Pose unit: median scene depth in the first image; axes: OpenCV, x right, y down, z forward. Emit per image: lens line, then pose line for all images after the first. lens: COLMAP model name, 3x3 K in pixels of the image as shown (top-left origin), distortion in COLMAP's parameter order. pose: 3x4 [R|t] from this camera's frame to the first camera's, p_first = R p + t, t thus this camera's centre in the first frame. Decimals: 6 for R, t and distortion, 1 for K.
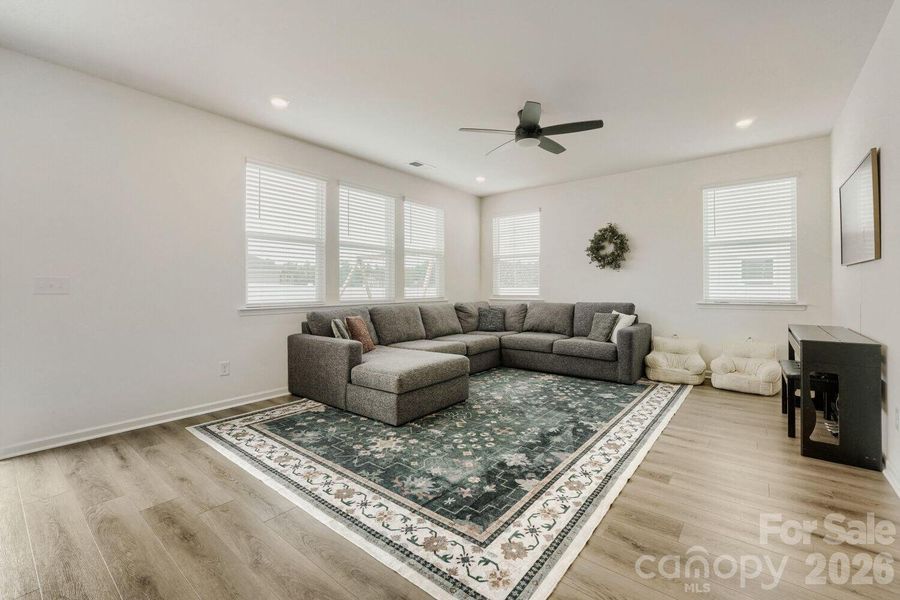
lens RADIAL K [[385.5, 0, 457.4], [0, 385.5, 293.3], [0, 0, 1]] dist [-0.014391, 0.000037]
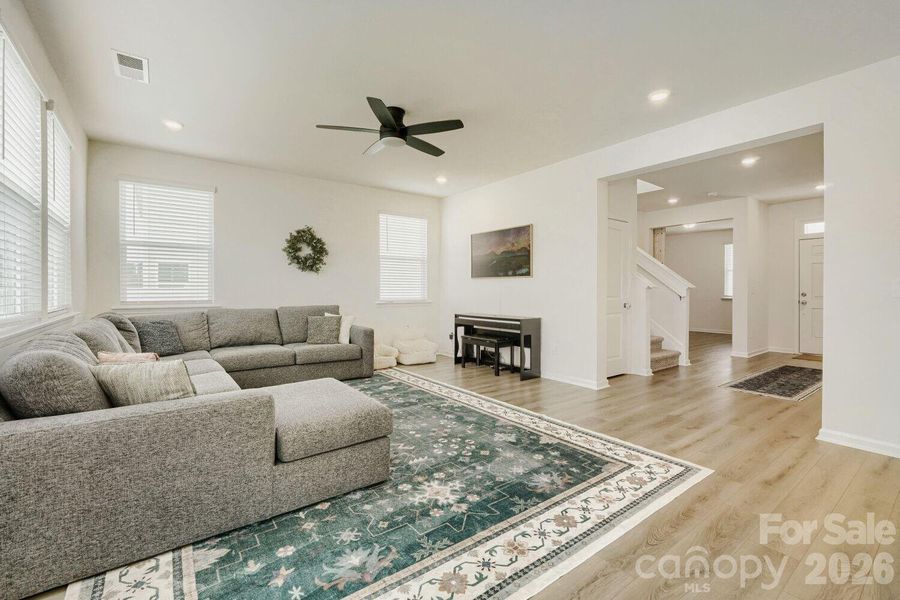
lens RADIAL K [[386.7, 0, 448.3], [0, 386.7, 291.9], [0, 0, 1]] dist [-0.010164, 0.000071]
pose [[0.263340, -0.001827, 0.964701, -0.971416], [0.013259, 0.999911, -0.001725, -0.009736], [-0.964612, 0.013245, 0.263340, 0.806783]]
